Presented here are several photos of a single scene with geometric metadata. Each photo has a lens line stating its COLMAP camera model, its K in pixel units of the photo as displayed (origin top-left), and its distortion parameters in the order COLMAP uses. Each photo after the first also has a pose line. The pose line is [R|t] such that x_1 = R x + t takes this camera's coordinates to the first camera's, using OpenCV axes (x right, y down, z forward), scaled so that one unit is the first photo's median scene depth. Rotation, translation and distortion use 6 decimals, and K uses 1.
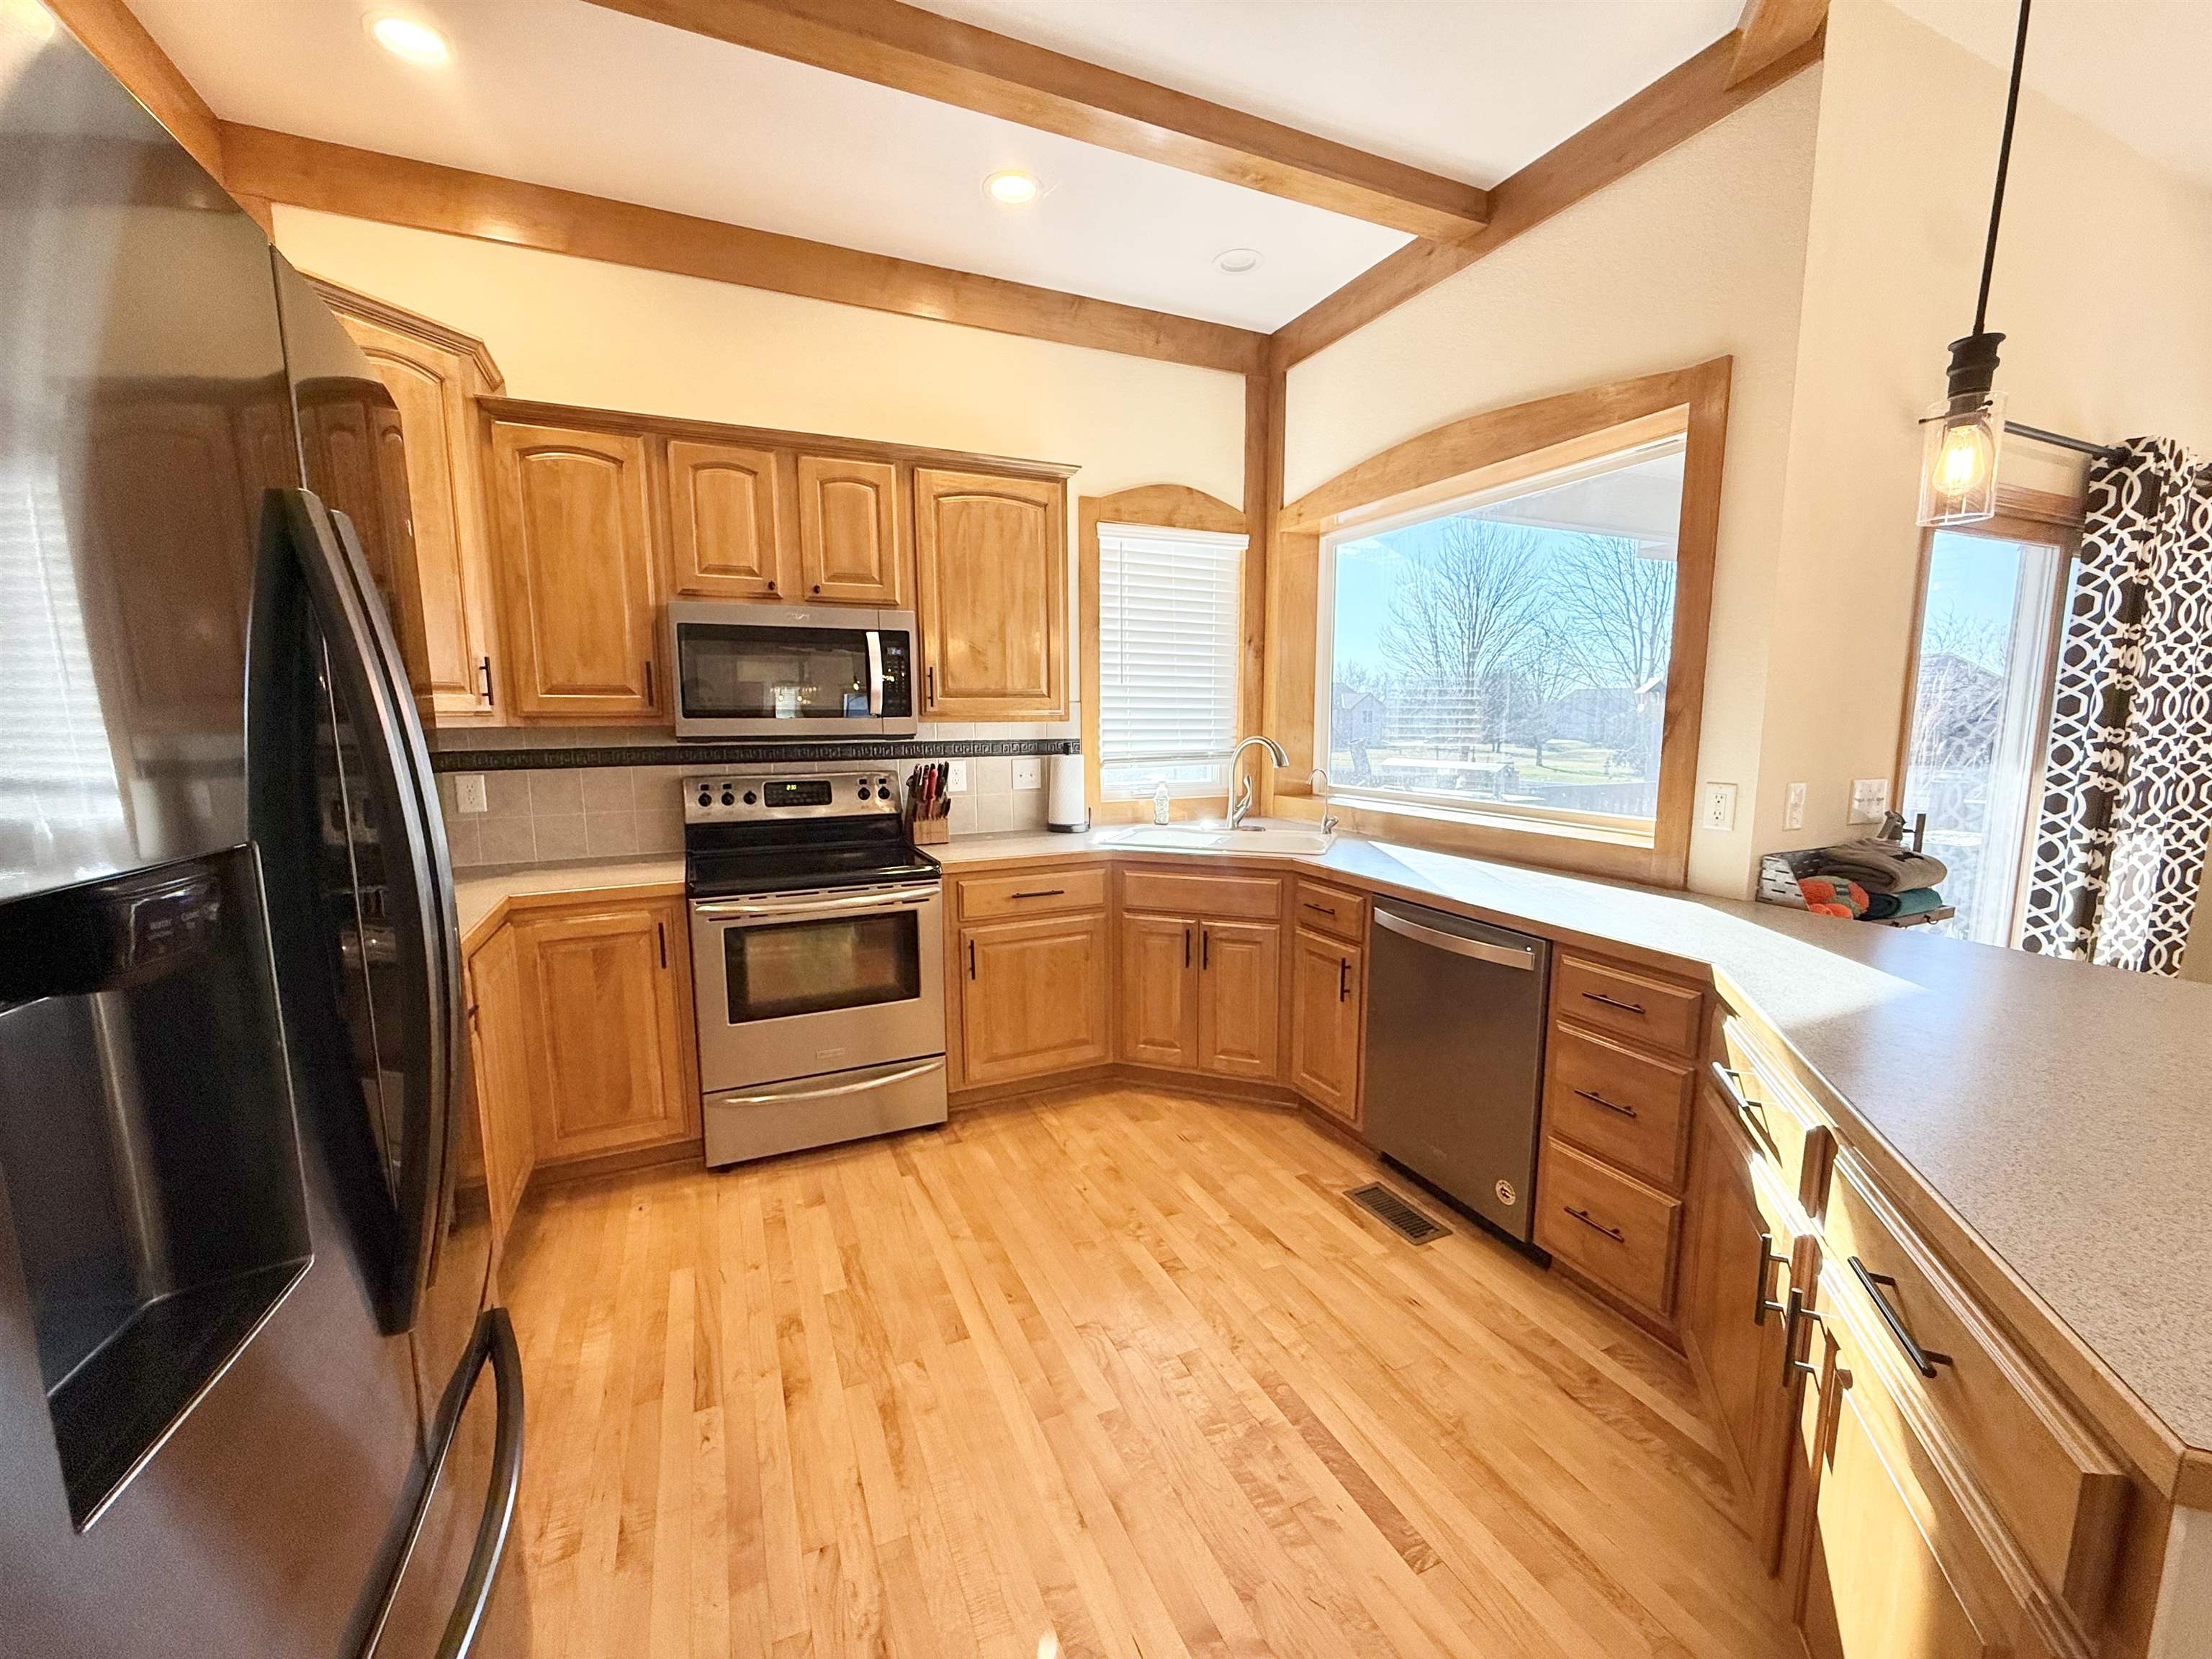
lens RADIAL K [[880.2, 0, 1098.5], [0, 880.2, 832.3], [0, 0, 1]] dist [-0.001599, 0.000367]
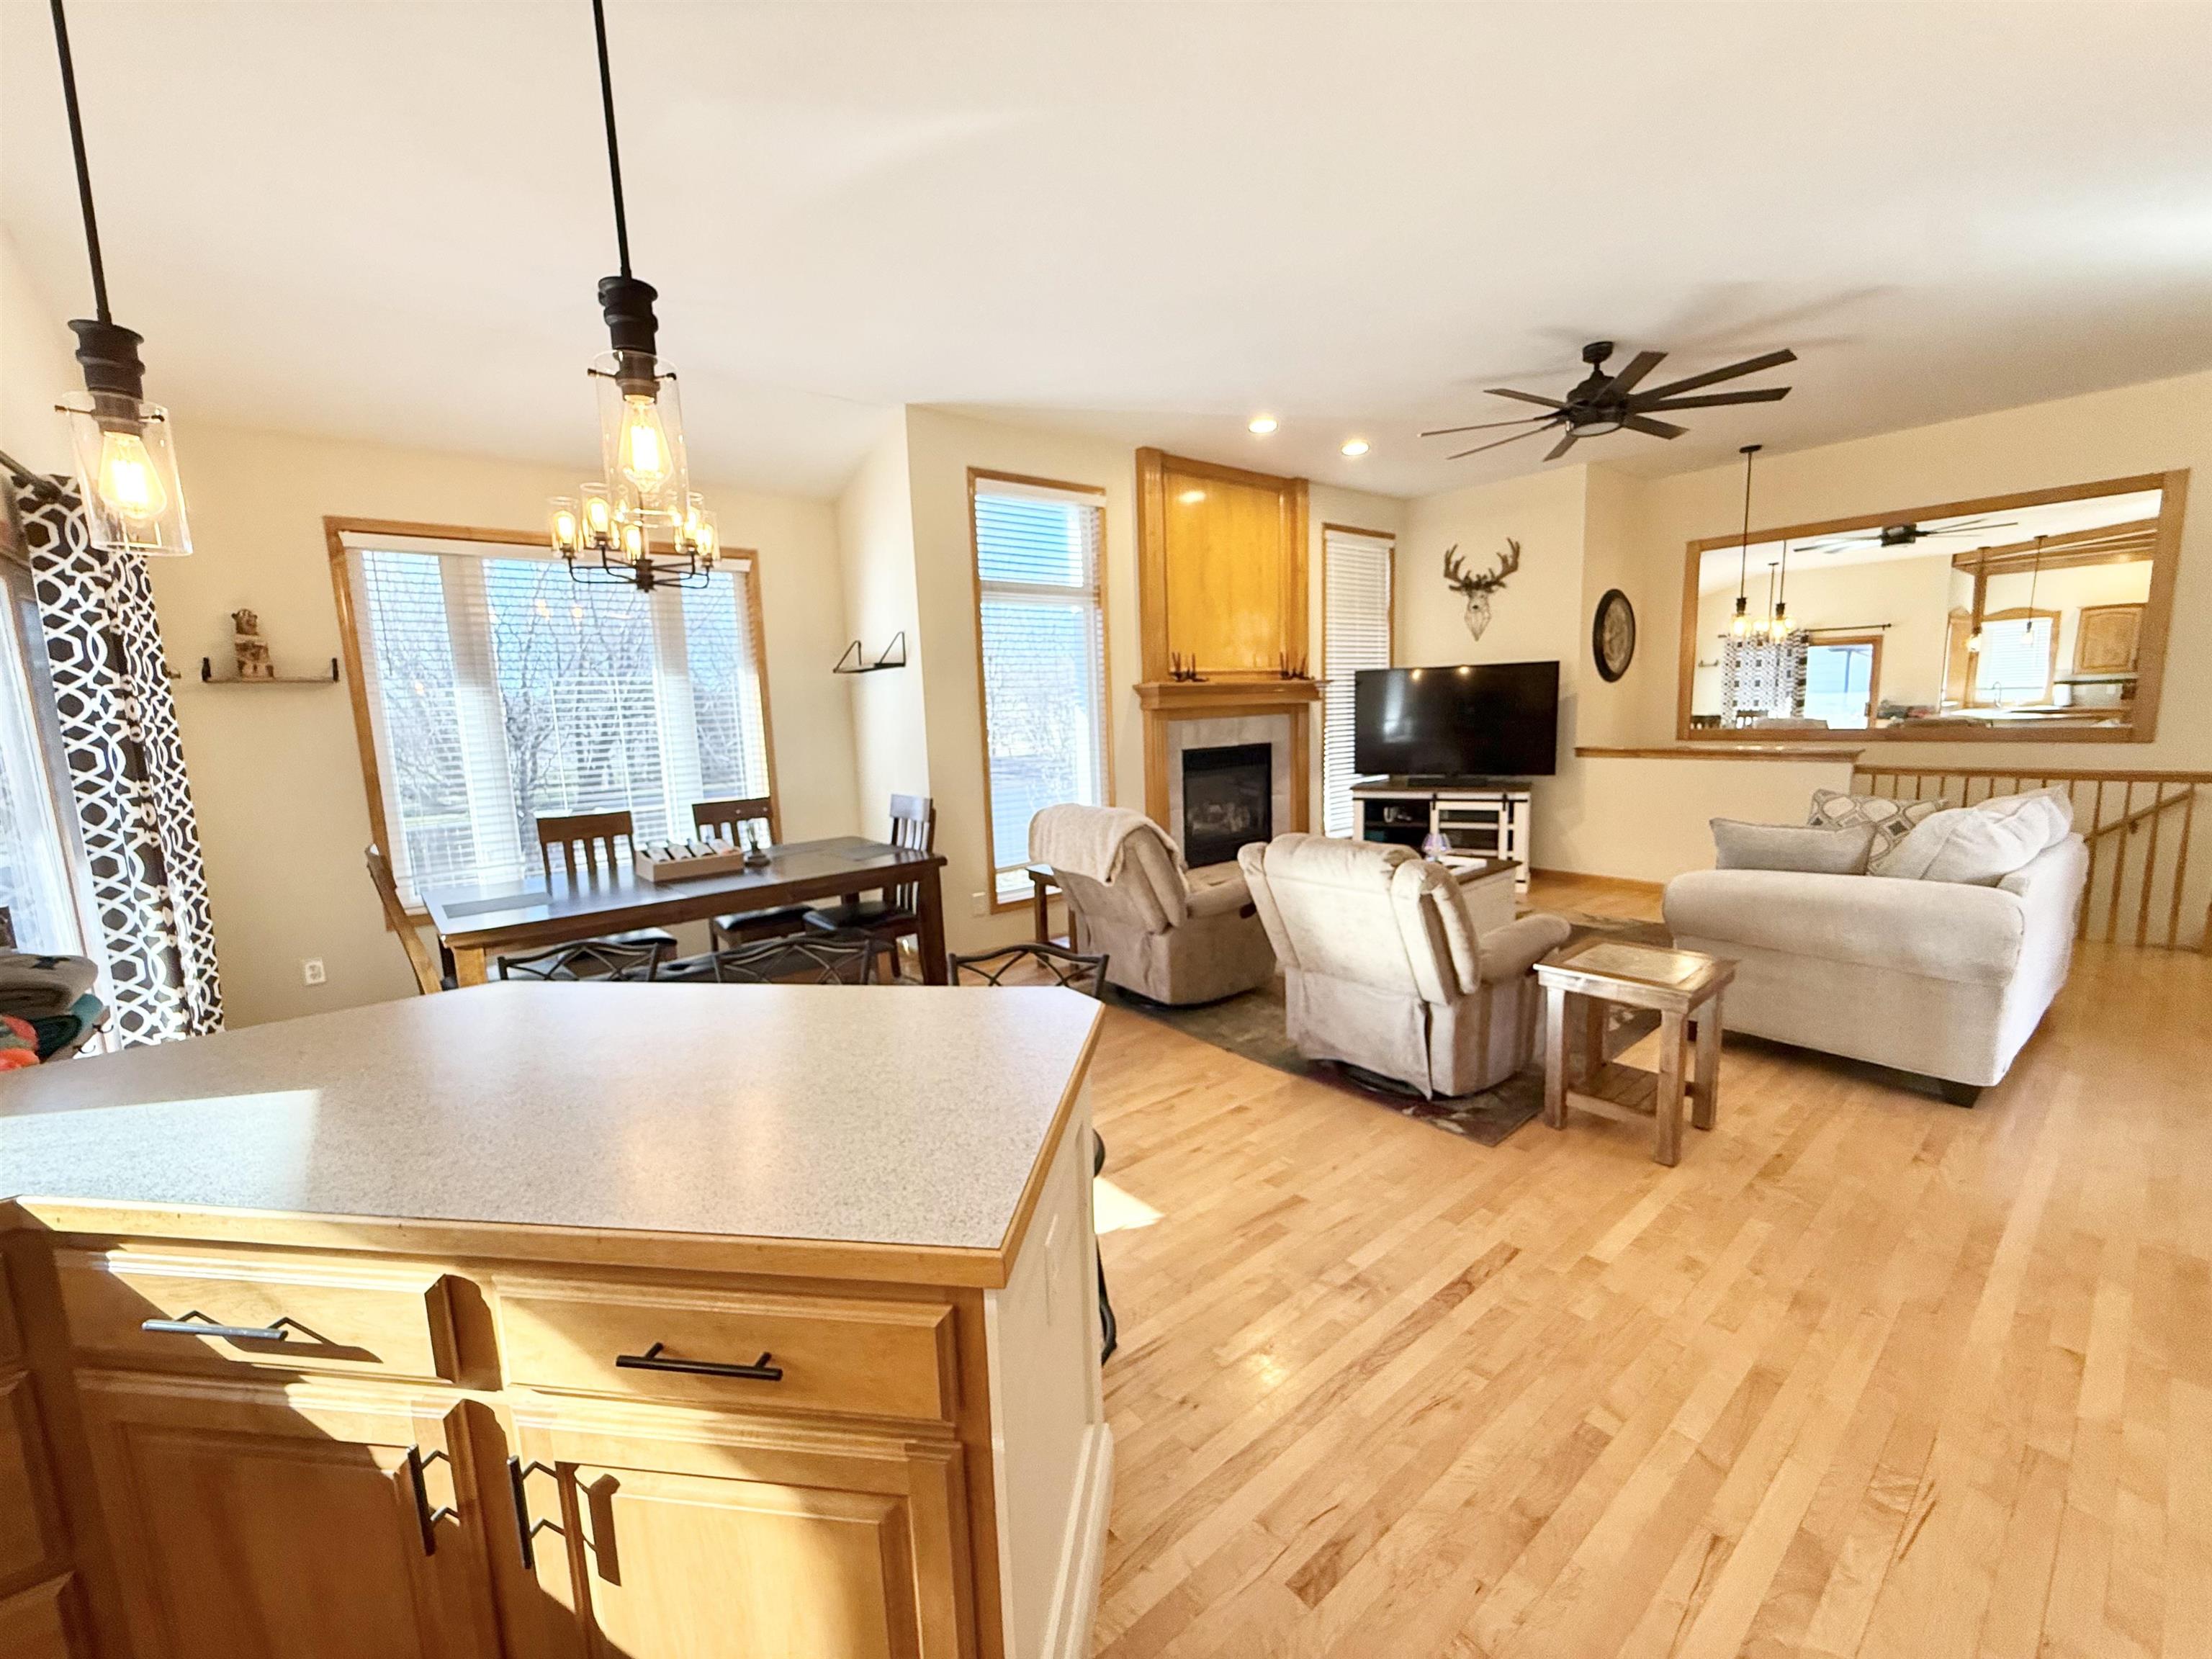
lens RADIAL K [[883.5, 0, 1098.5], [0, 883.5, 833.0], [0, 0, 1]] dist [-0.001549, 0.000136]
pose [[-0.250054, -0.124597, 0.960182, -0.038835], [0.167298, 0.971210, 0.169597, -0.048940], [-0.953669, 0.203045, -0.222010, 0.212807]]
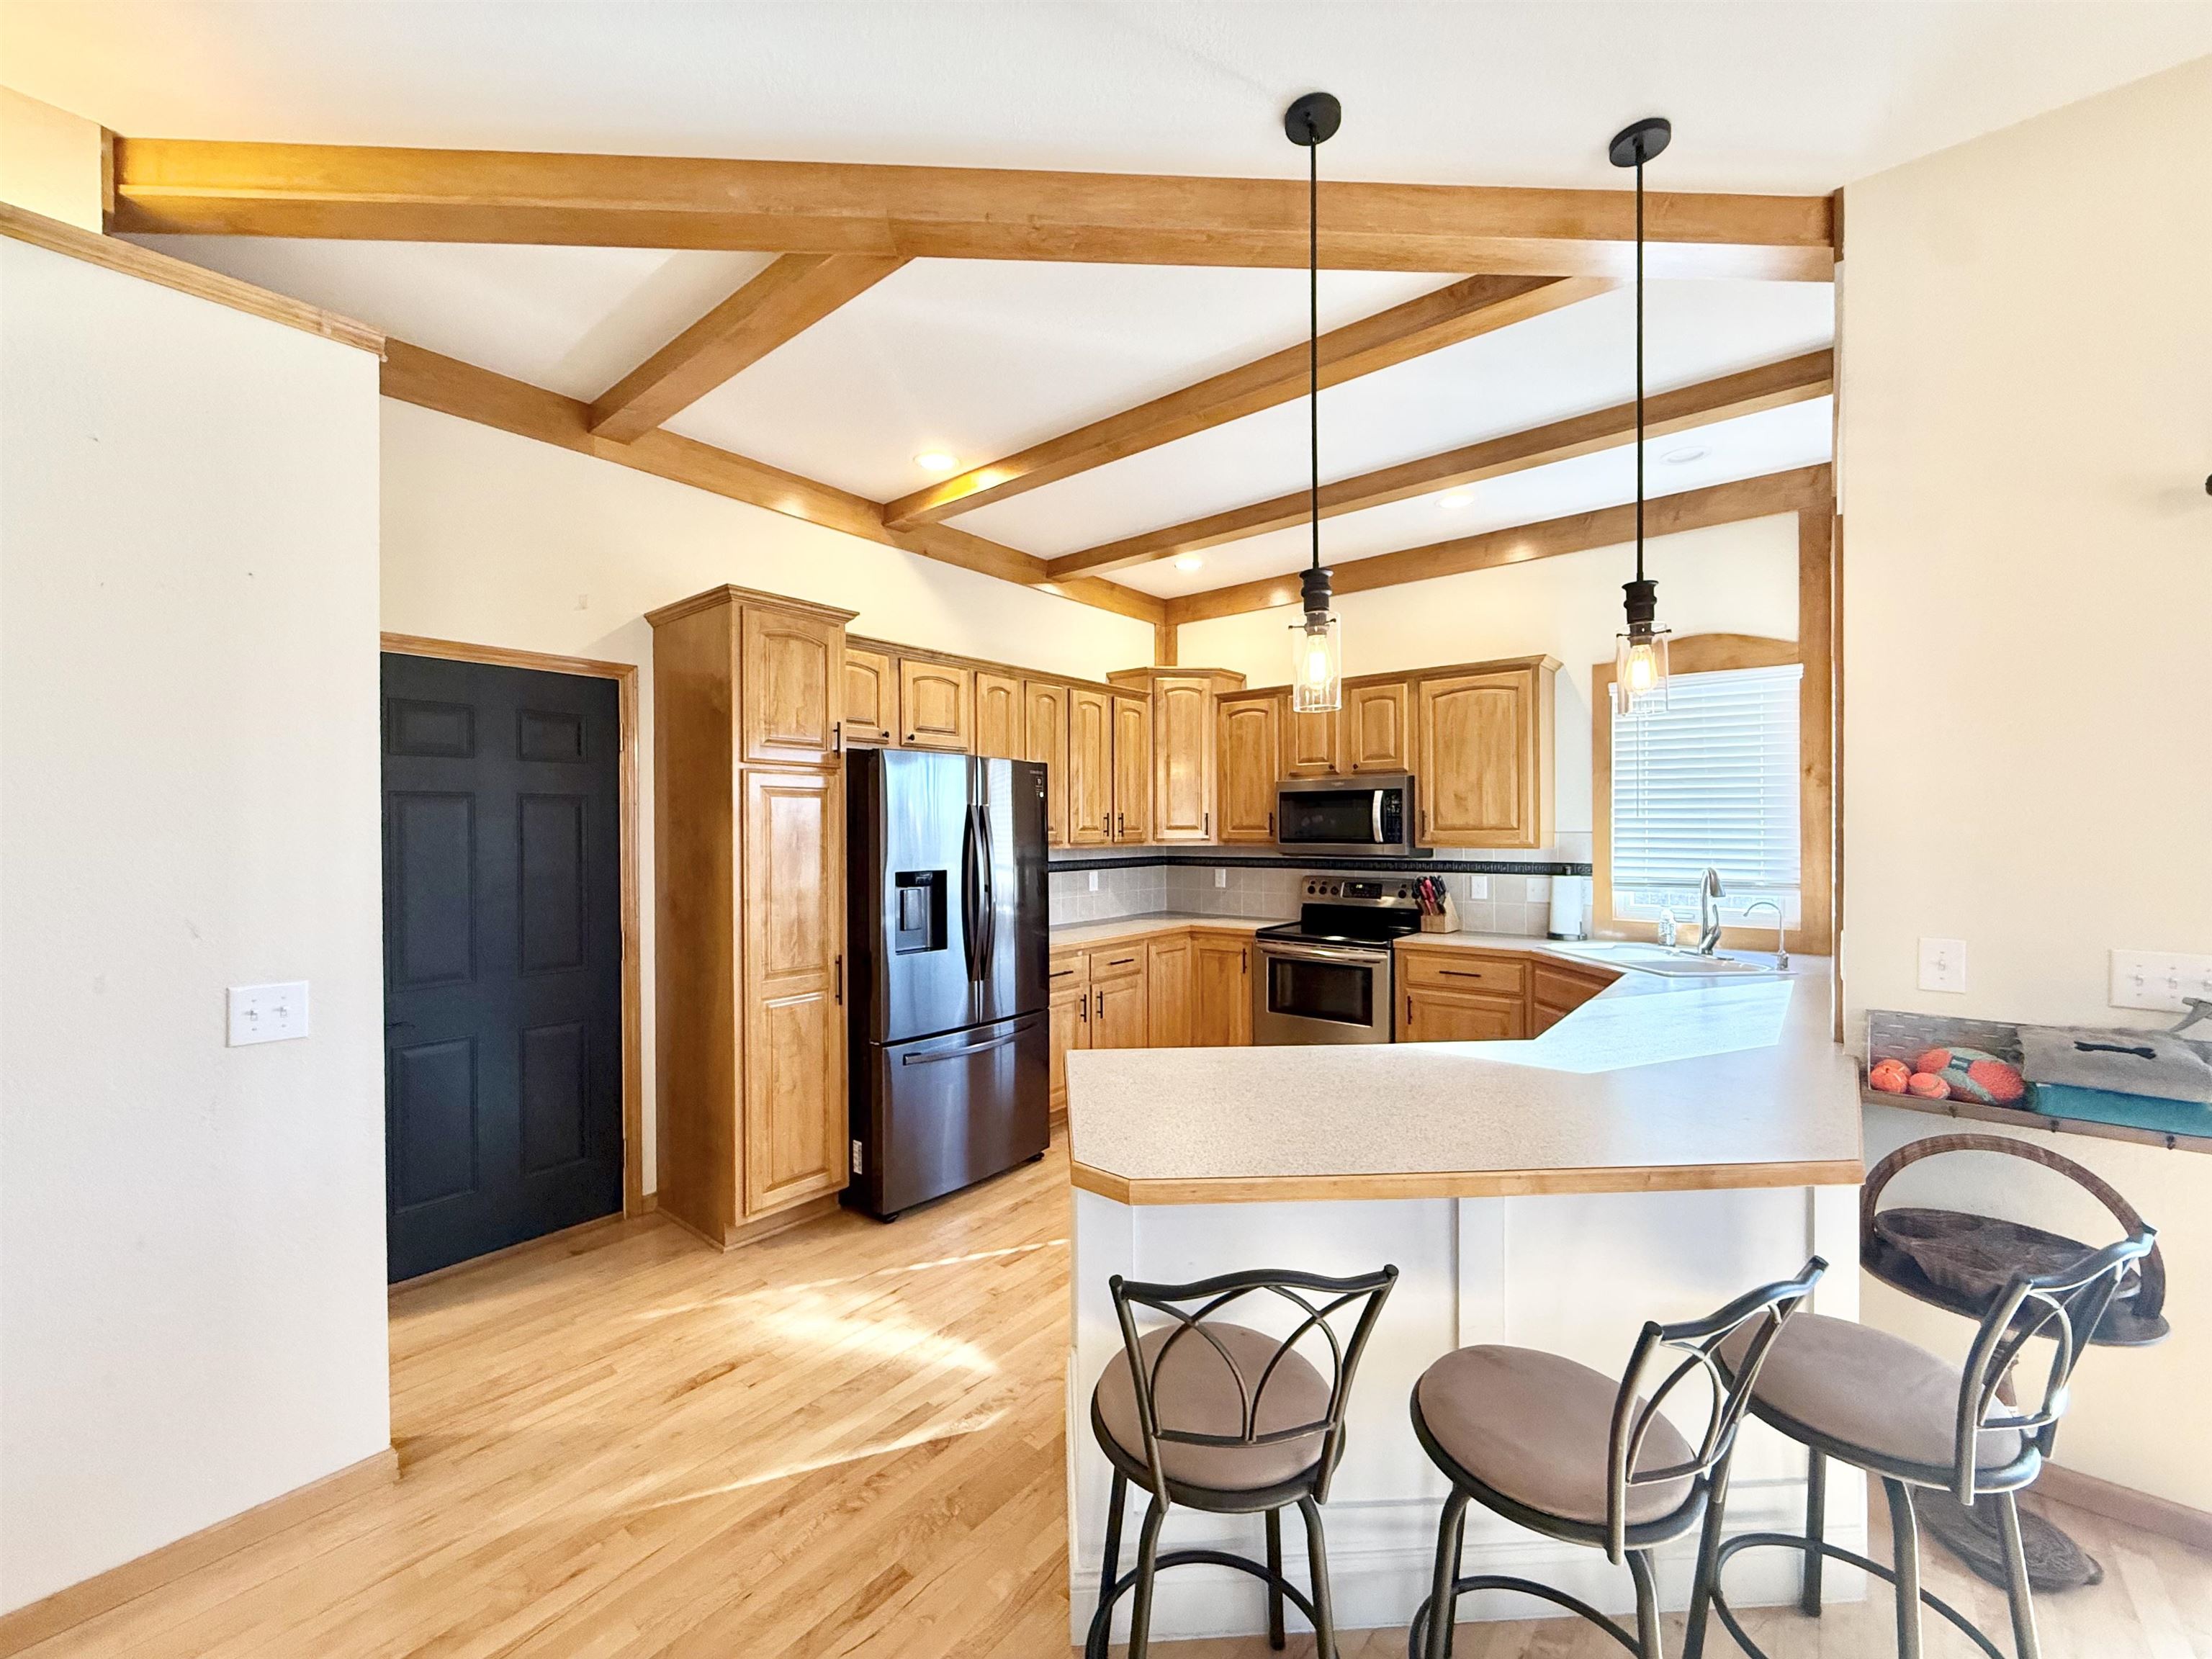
lens RADIAL K [[880.2, 0, 1098.5], [0, 880.2, 832.3], [0, 0, 1]] dist [-0.001599, 0.000367]
pose [[0.436750, 0.006839, -0.899557, 0.987167], [-0.119253, 0.991586, -0.050361, -0.013258], [0.891644, 0.129270, 0.433891, -0.135093]]
